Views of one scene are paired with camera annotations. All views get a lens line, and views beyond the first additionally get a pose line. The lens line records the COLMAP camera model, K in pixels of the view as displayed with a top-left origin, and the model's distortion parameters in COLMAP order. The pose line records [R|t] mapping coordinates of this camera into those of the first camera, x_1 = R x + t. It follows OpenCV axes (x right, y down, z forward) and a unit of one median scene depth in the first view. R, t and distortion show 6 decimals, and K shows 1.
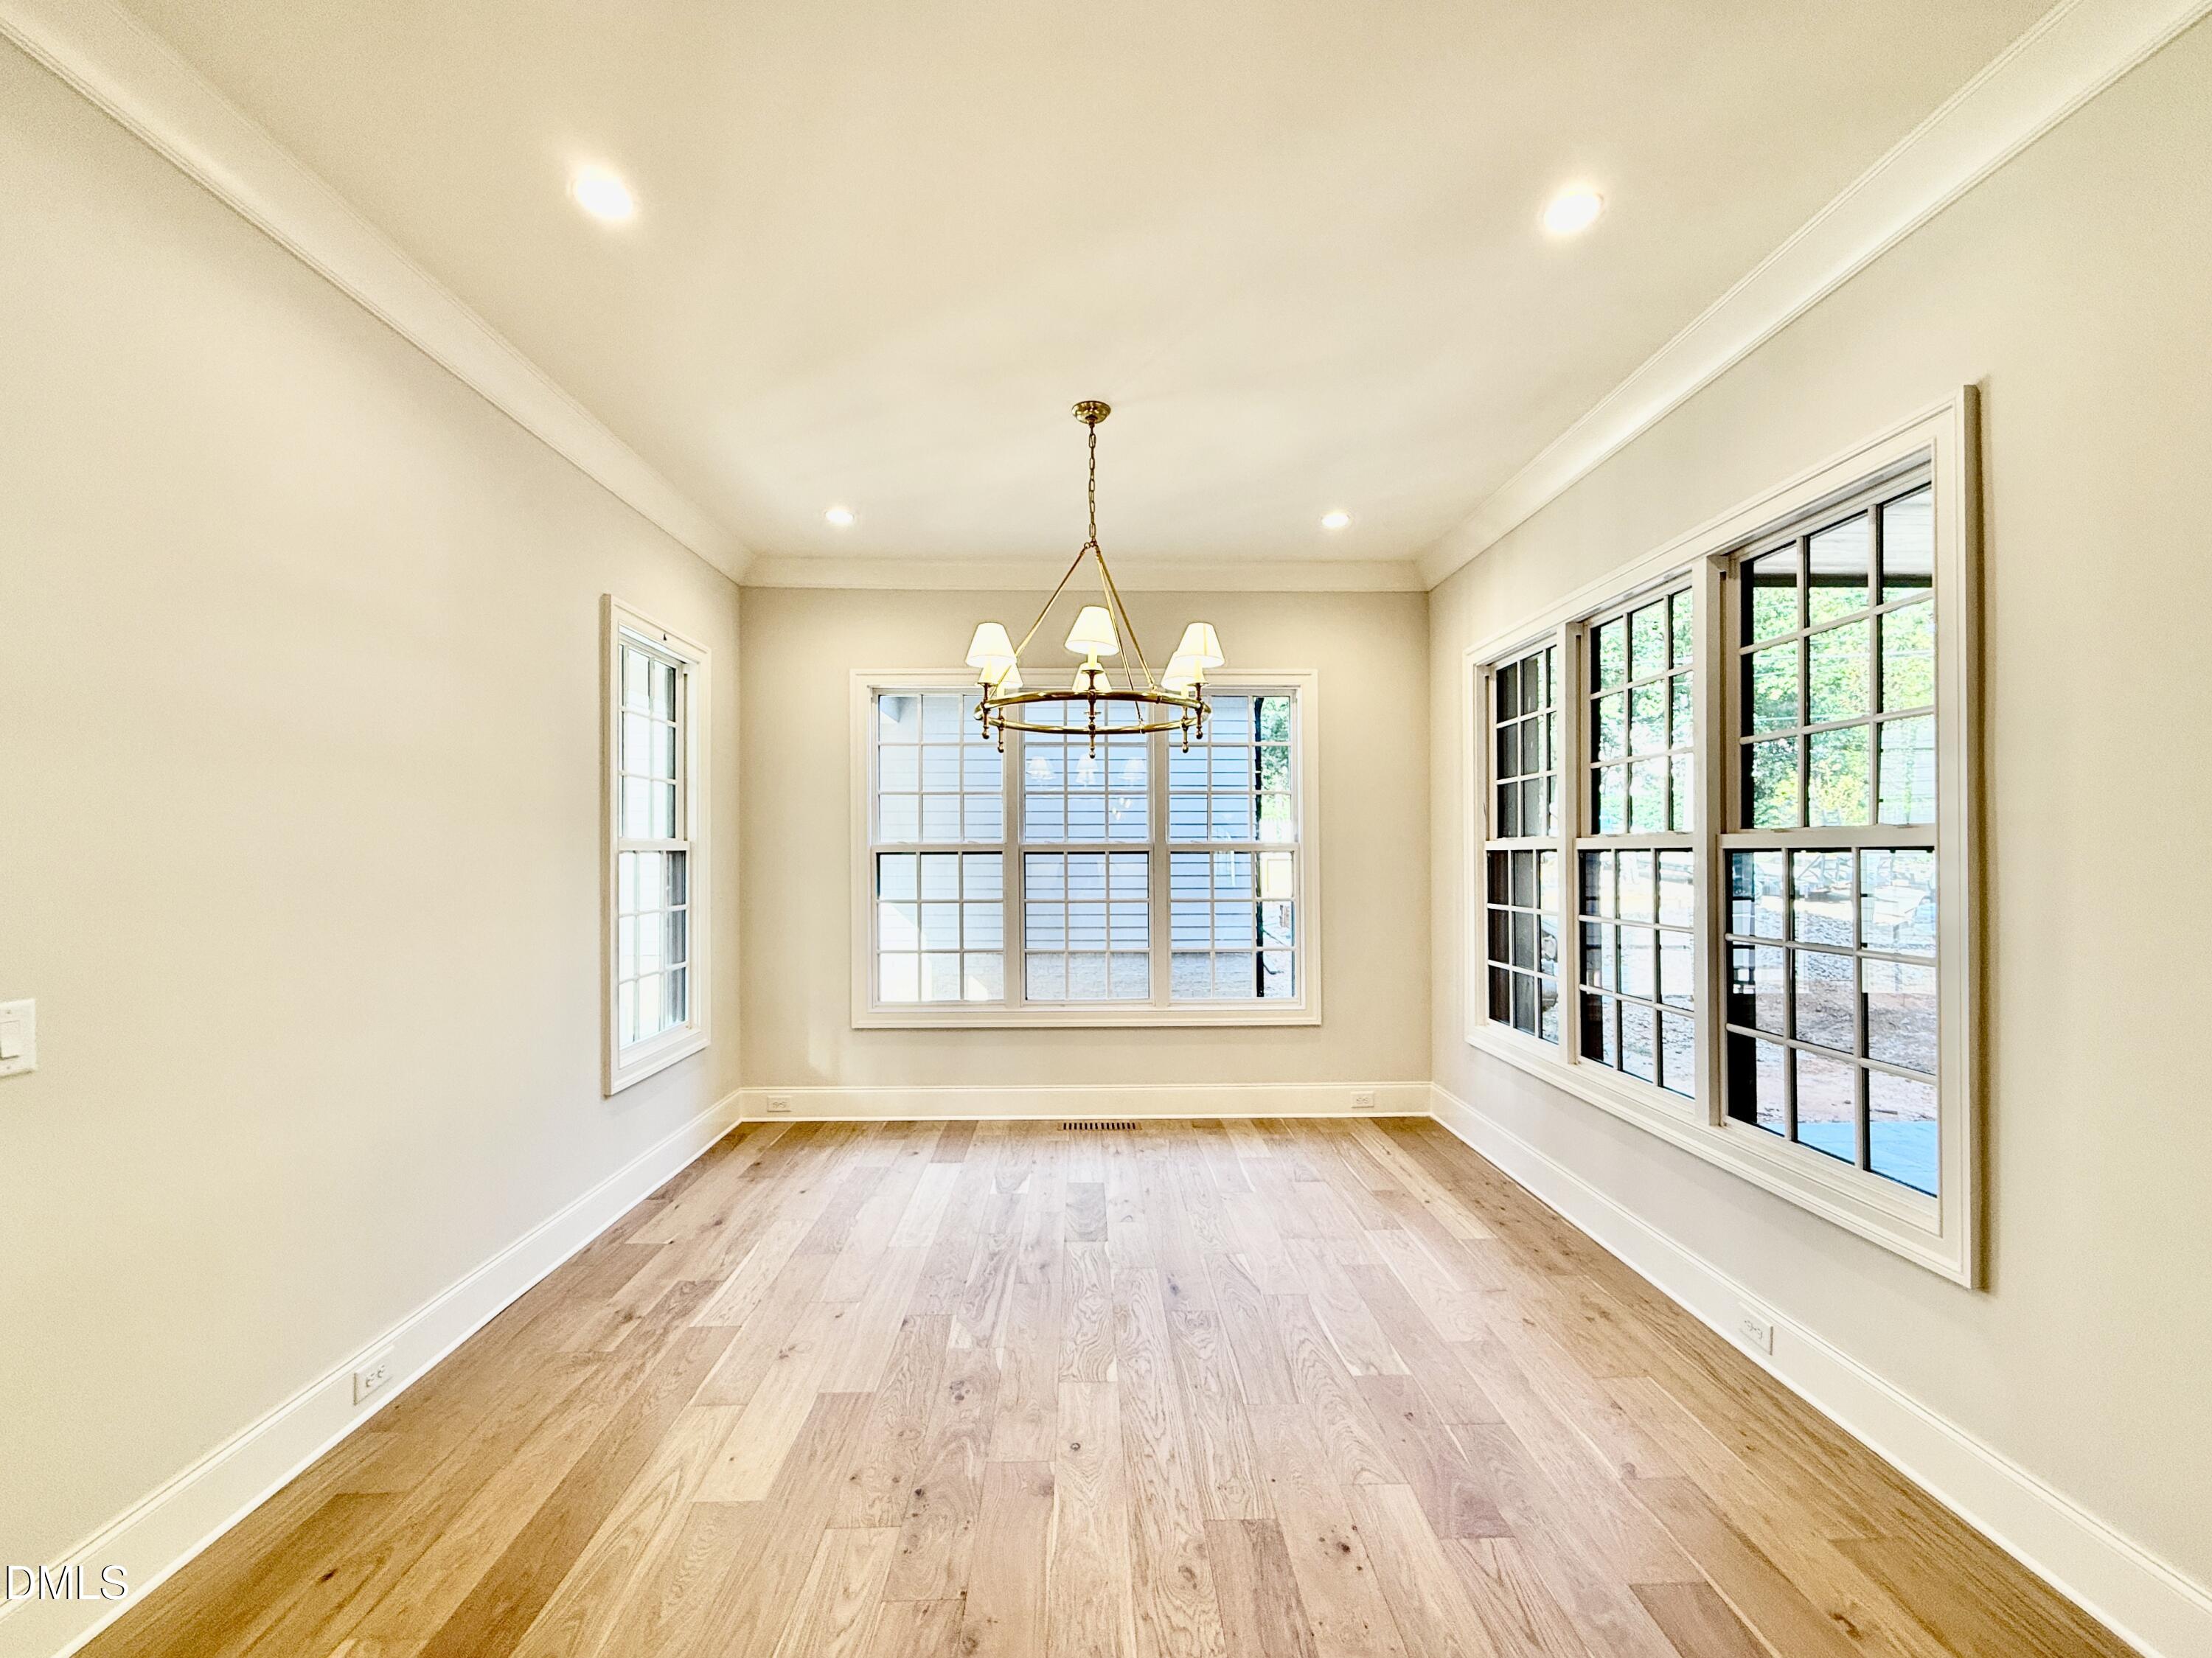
lens RADIAL K [[892.7, 0, 1103.0], [0, 892.7, 849.2], [0, 0, 1]] dist [0.001060, 0.000132]
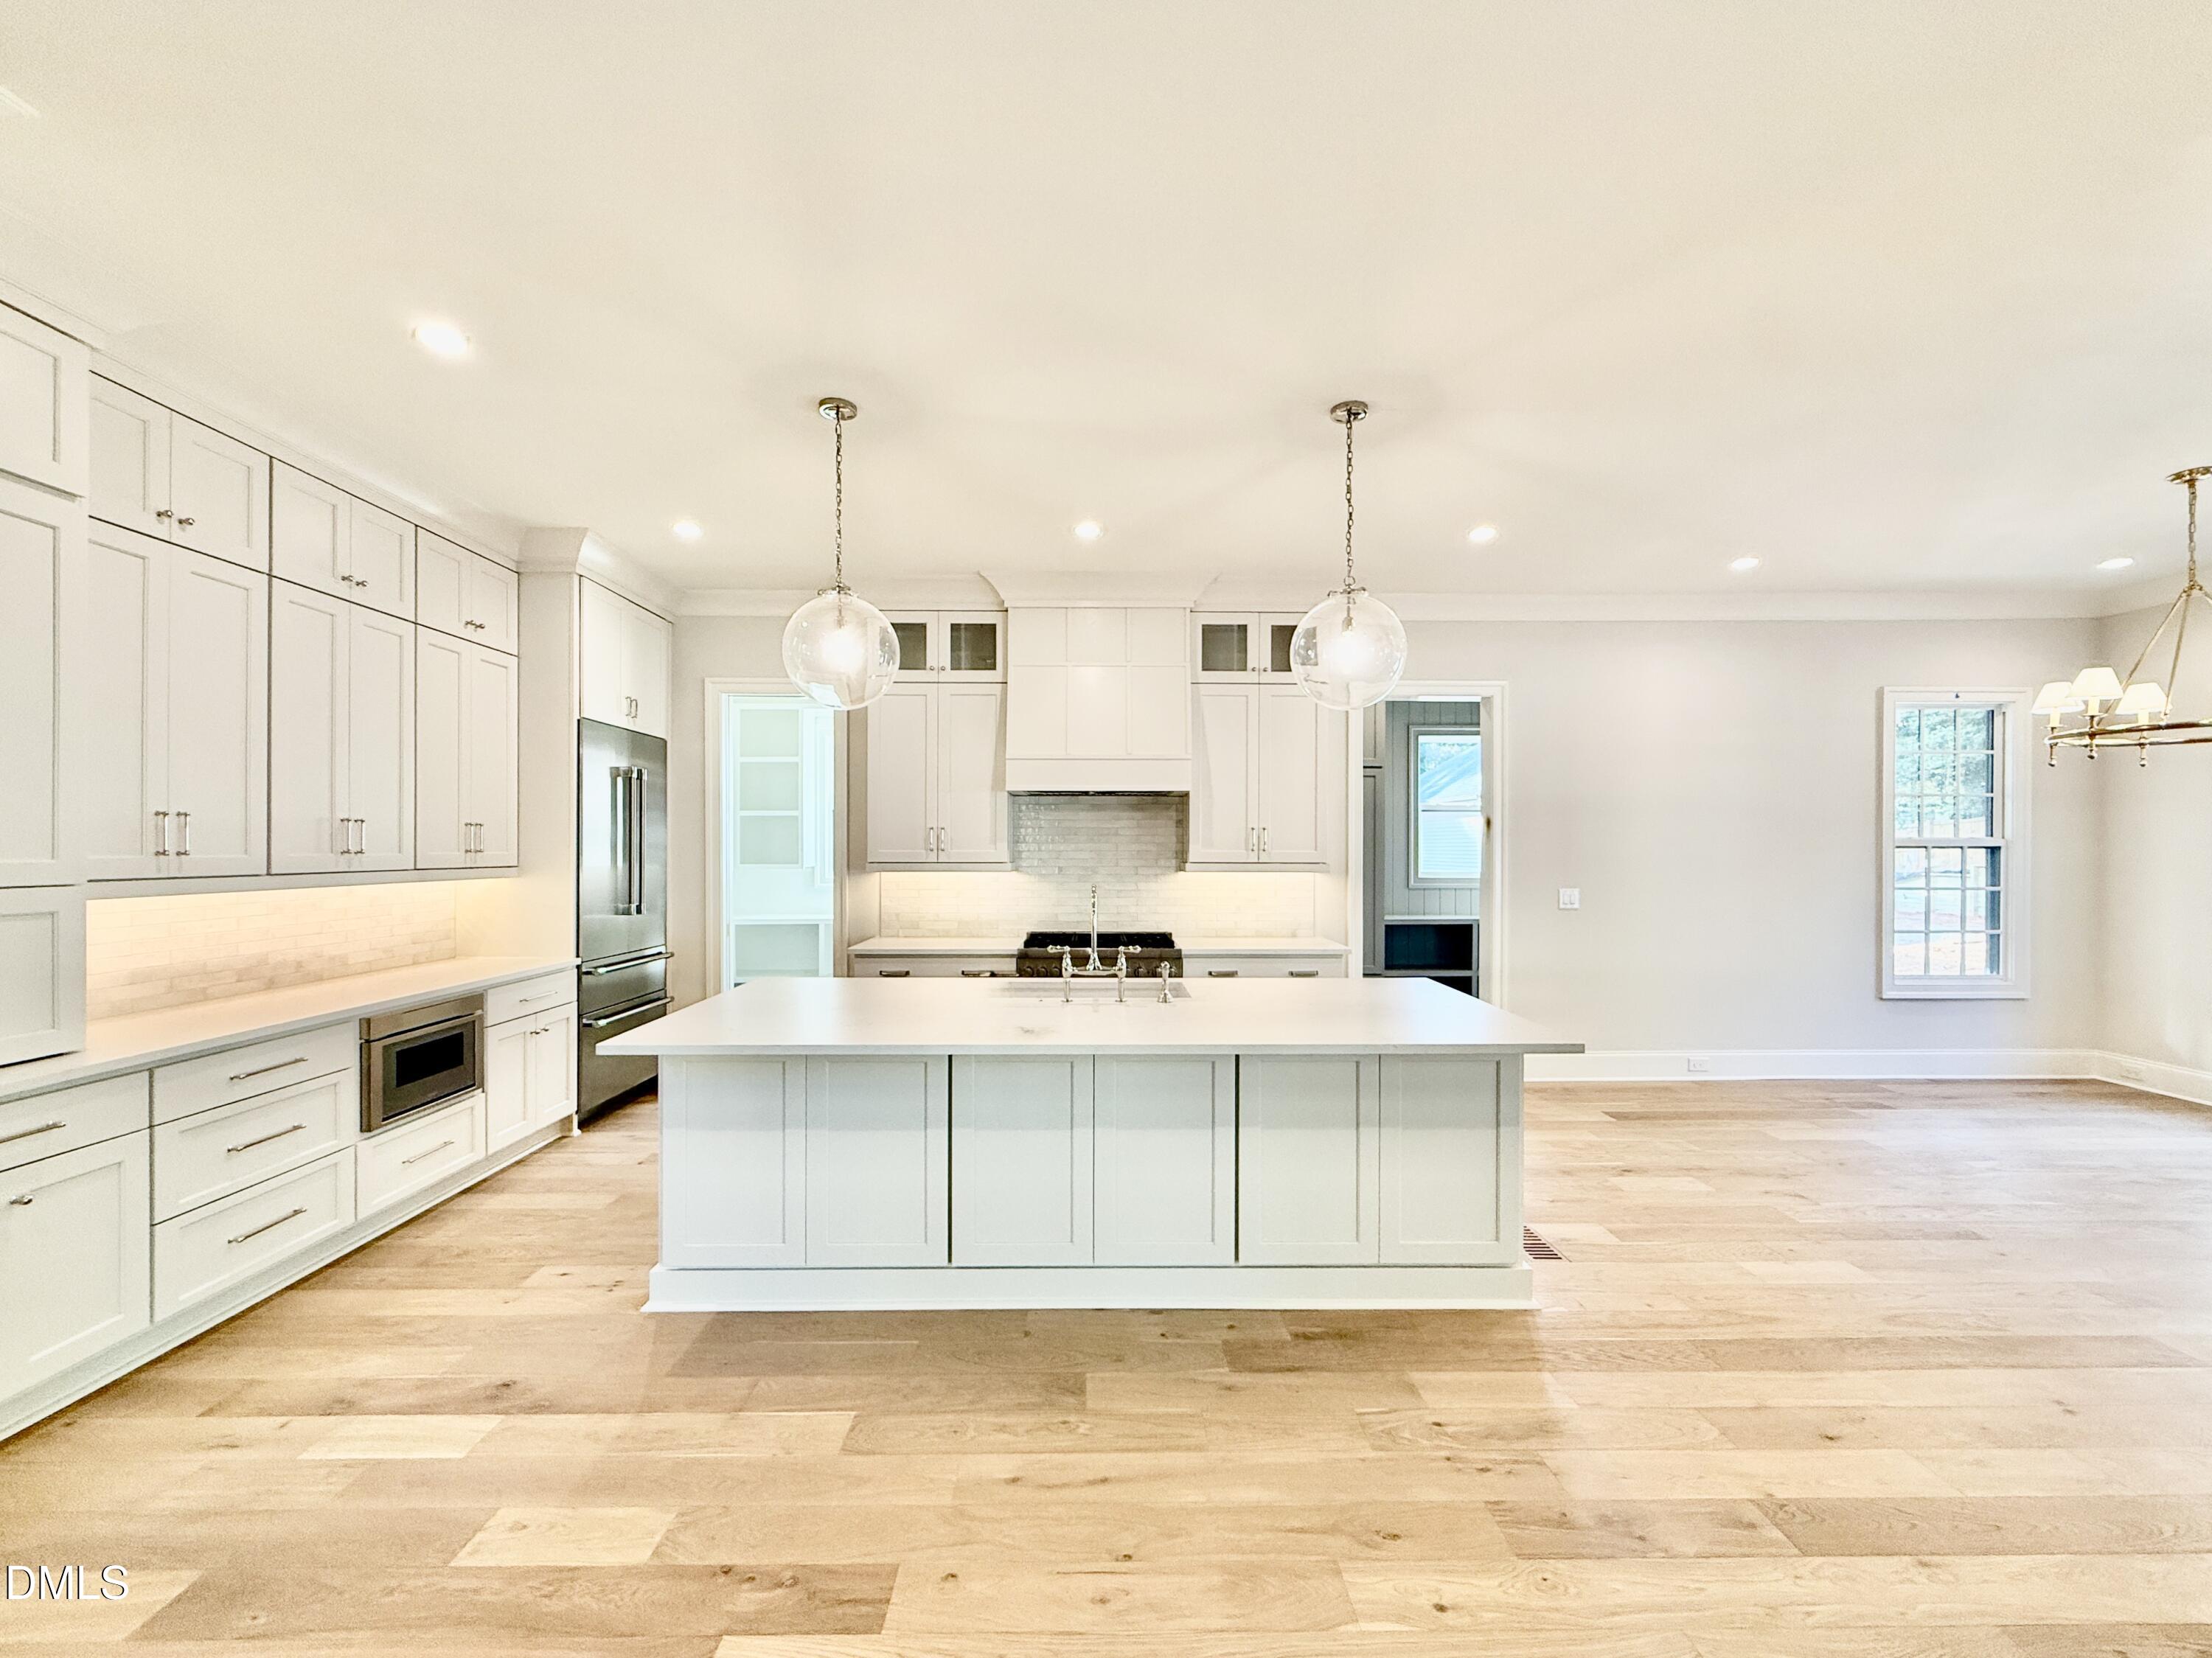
lens RADIAL K [[892.7, 0, 1103.0], [0, 892.7, 849.2], [0, 0, 1]] dist [0.001060, 0.000132]
pose [[-0.017041, 0.005443, -0.999840, 0.885618], [0.003559, 0.999979, 0.005384, -0.006521], [0.999848, -0.003466, -0.017060, -0.308932]]
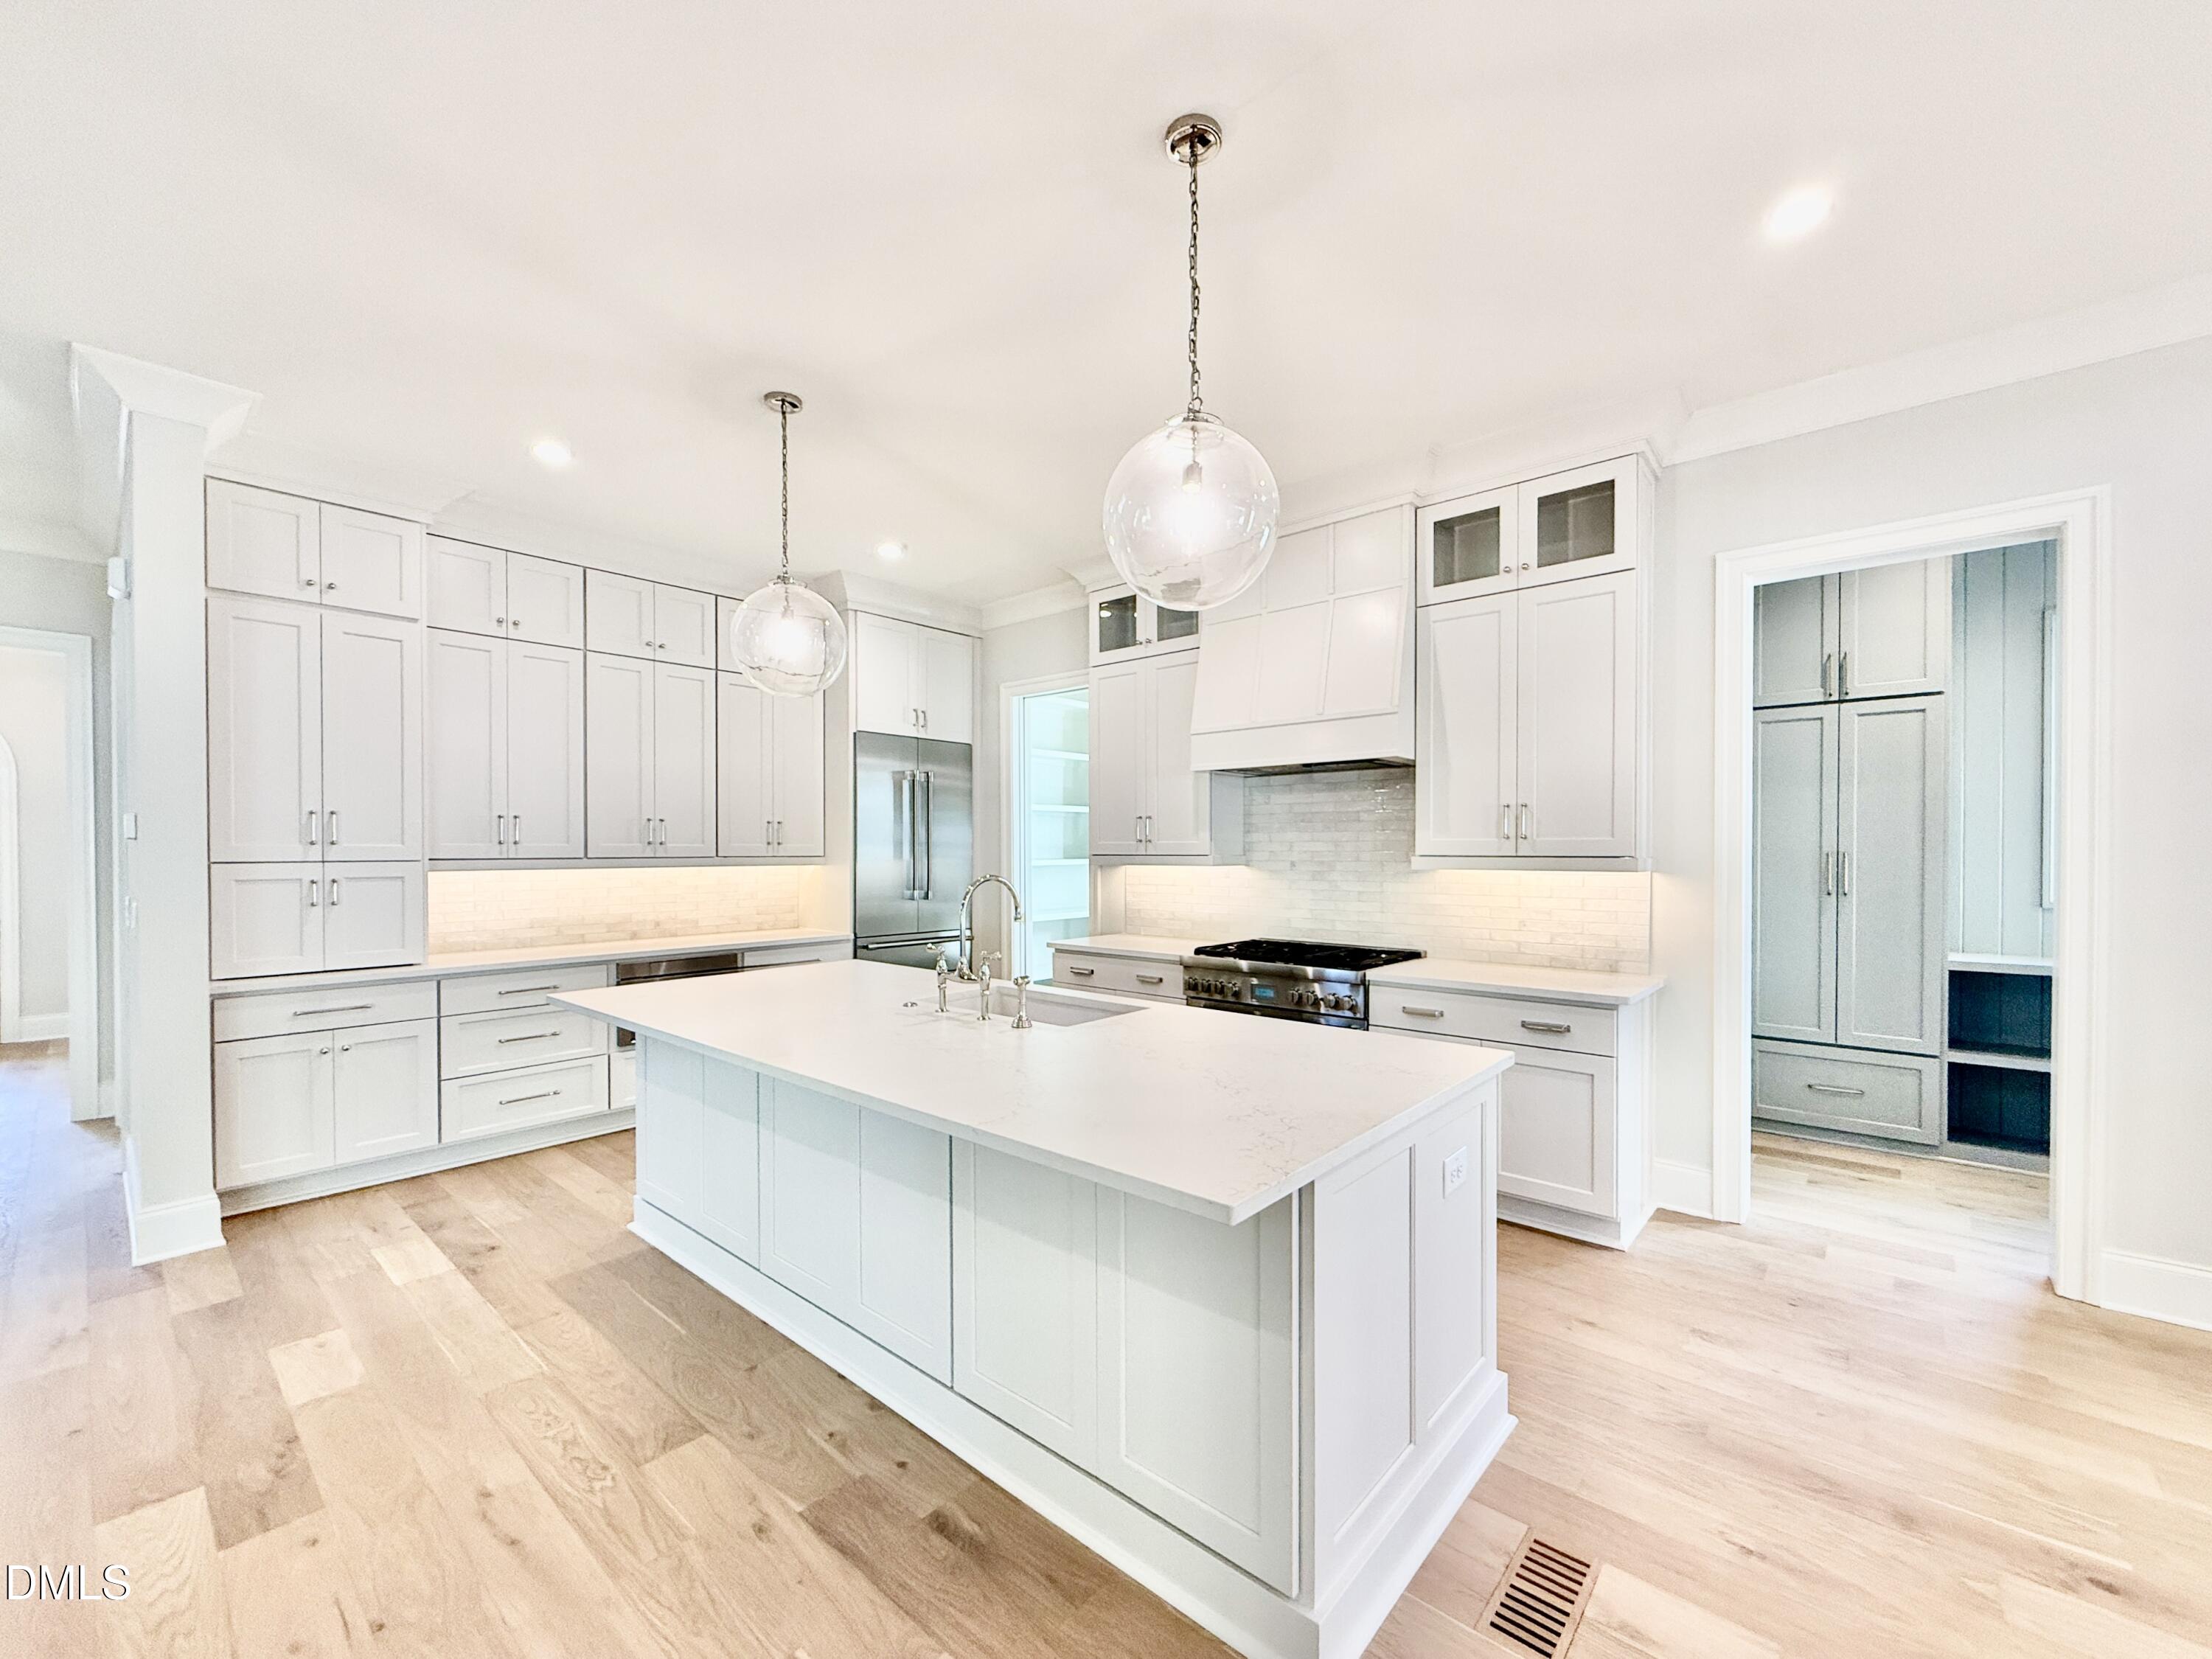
lens RADIAL K [[904.2, 0, 1104.8], [0, 904.2, 856.2], [0, 0, 1]] dist [0.001476, -0.000129]
pose [[-0.681366, 0.010330, -0.731870, 0.523238], [0.007693, 0.999946, 0.006952, 0.010944], [0.731902, -0.000893, -0.681409, 0.181740]]
